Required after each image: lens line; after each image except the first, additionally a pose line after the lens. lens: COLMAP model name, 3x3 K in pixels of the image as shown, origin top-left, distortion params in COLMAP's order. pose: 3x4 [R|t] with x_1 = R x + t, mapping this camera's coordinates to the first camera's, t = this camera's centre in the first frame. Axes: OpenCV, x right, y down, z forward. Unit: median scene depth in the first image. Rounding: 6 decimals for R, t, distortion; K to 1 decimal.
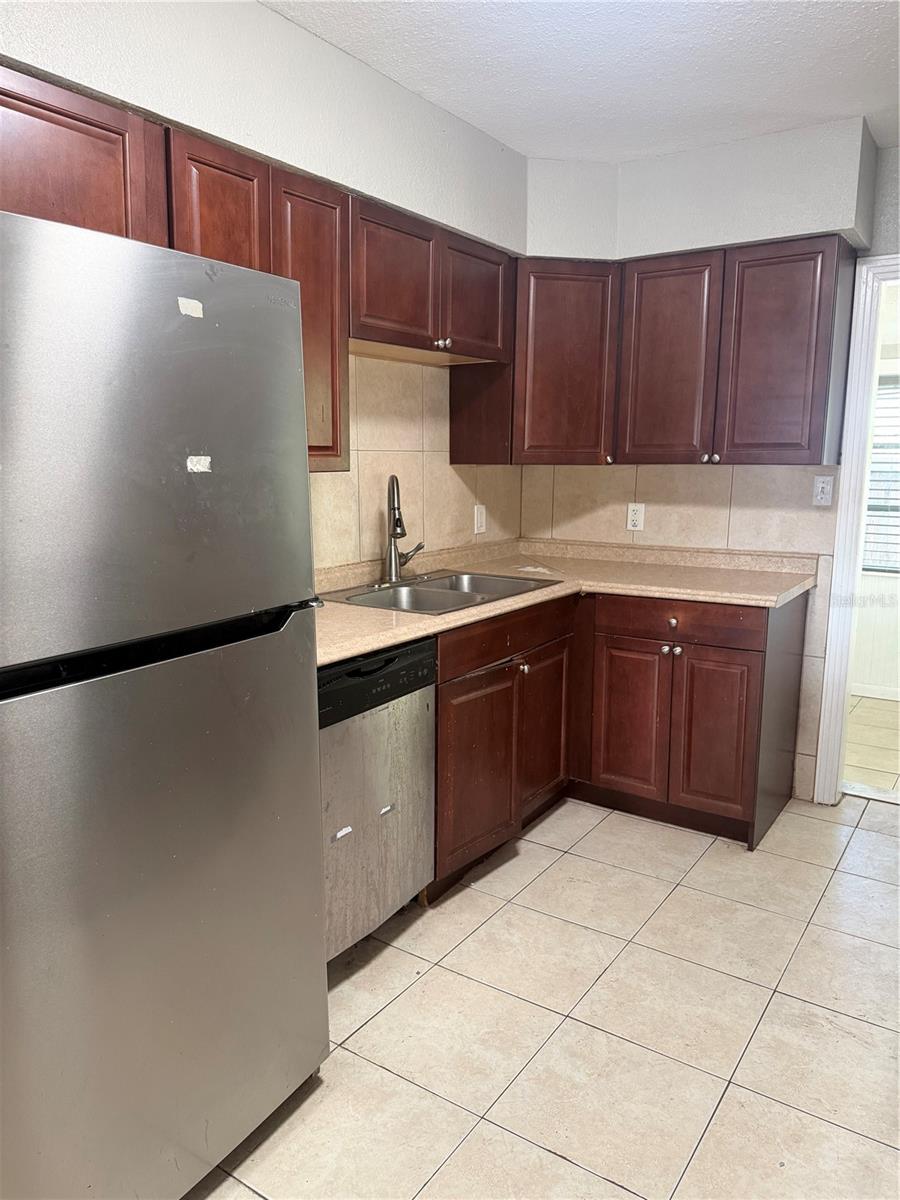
lens RADIAL K [[843.1, 0, 450.9], [0, 843.1, 597.9], [0, 0, 1]] dist [0.054351, -0.050945]
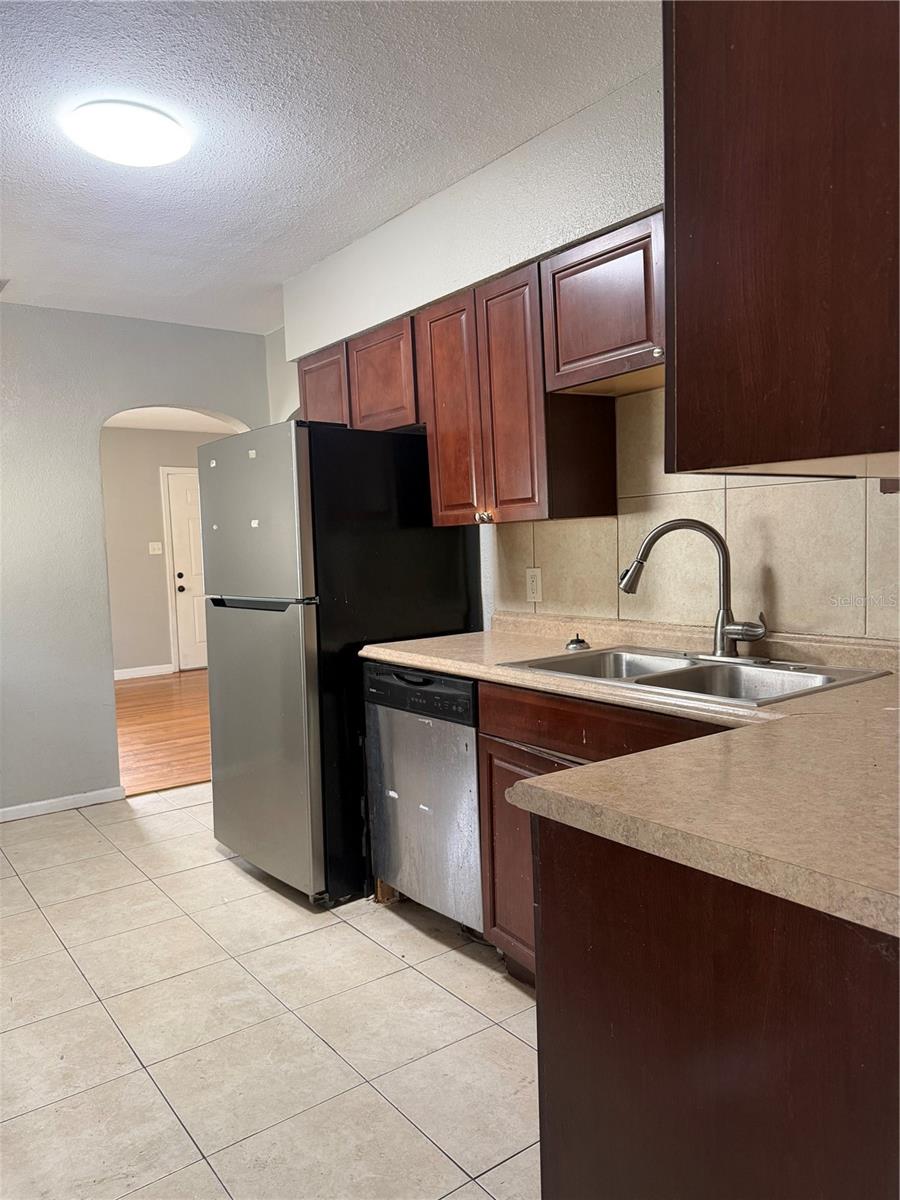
lens RADIAL K [[843.1, 0, 428.7], [0, 843.1, 602.7], [0, 0, 1]] dist [0.054351, -0.050945]
pose [[-0.334442, 0.073081, -0.939579, 1.083985], [-0.123938, 0.984919, 0.120723, -0.186529], [0.934231, 0.156824, -0.320340, 1.450828]]
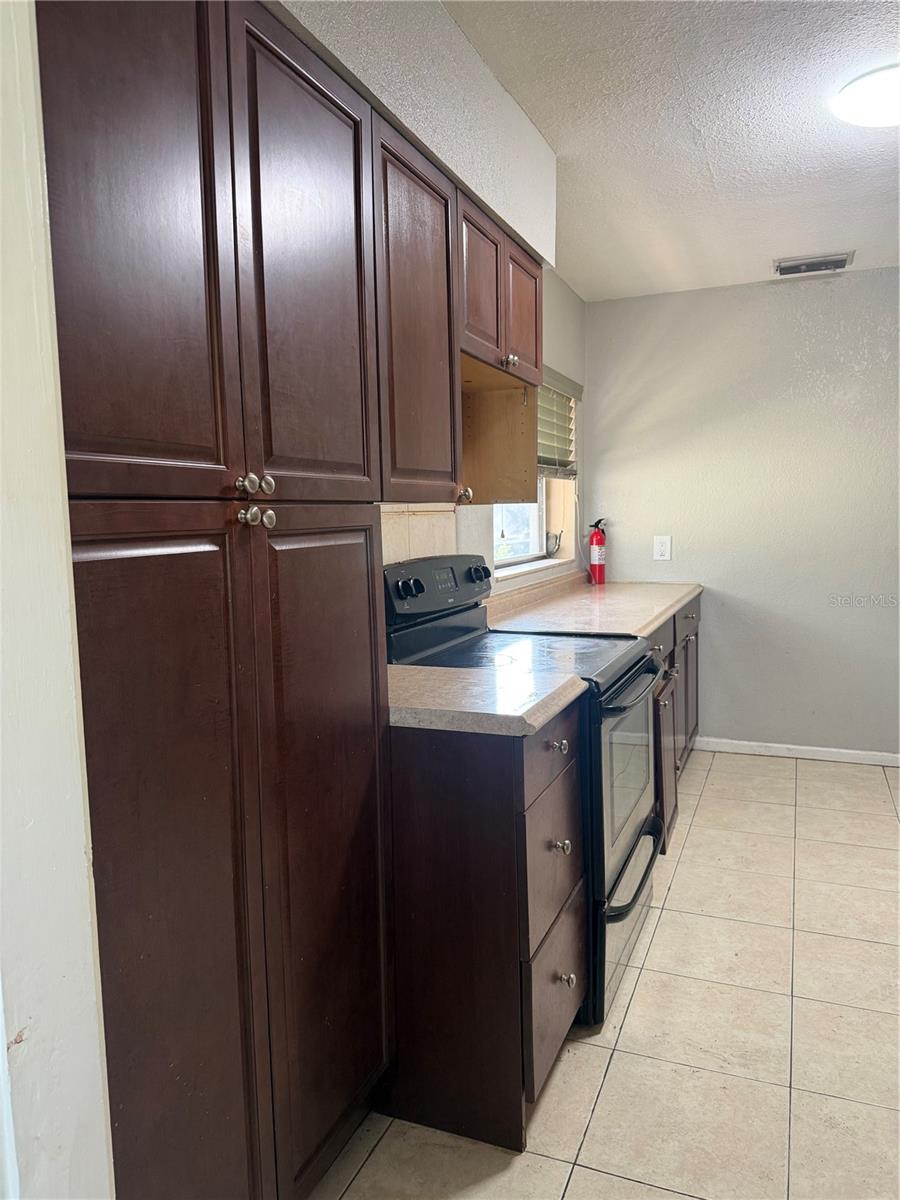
lens RADIAL K [[843.1, 0, 447.9], [0, 843.1, 597.4], [0, 0, 1]] dist [0.054351, -0.050945]
pose [[-0.978001, 0.042336, -0.204261, 0.926535], [-0.009864, 0.968708, 0.248006, -0.248423], [0.208369, 0.244564, -0.946980, 1.722521]]
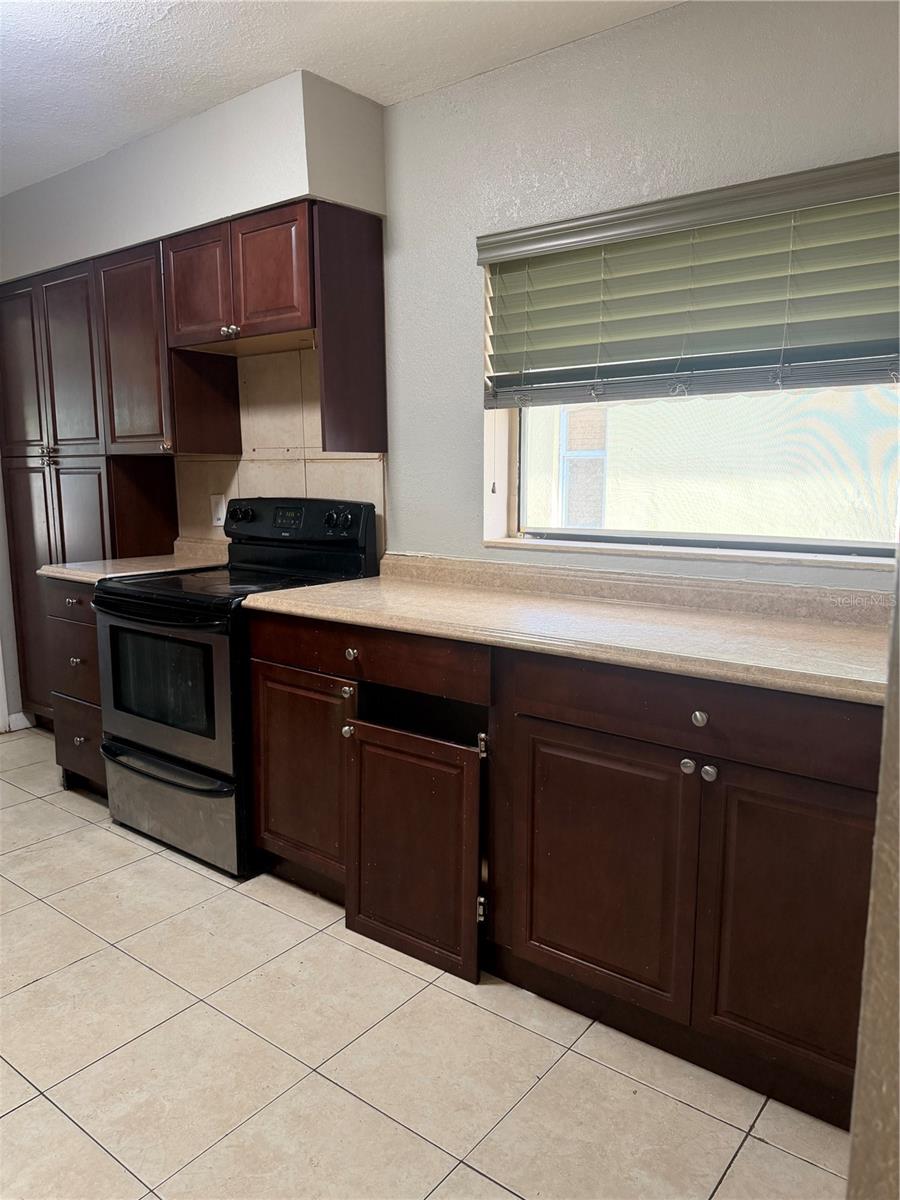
lens RADIAL K [[843.1, 0, 444.1], [0, 843.1, 605.4], [0, 0, 1]] dist [0.054351, -0.050945]
pose [[0.063178, -0.155834, 0.985761, -0.812413], [0.158118, 0.976821, 0.144287, 0.013355], [-0.985397, 0.146751, 0.086354, 0.162931]]
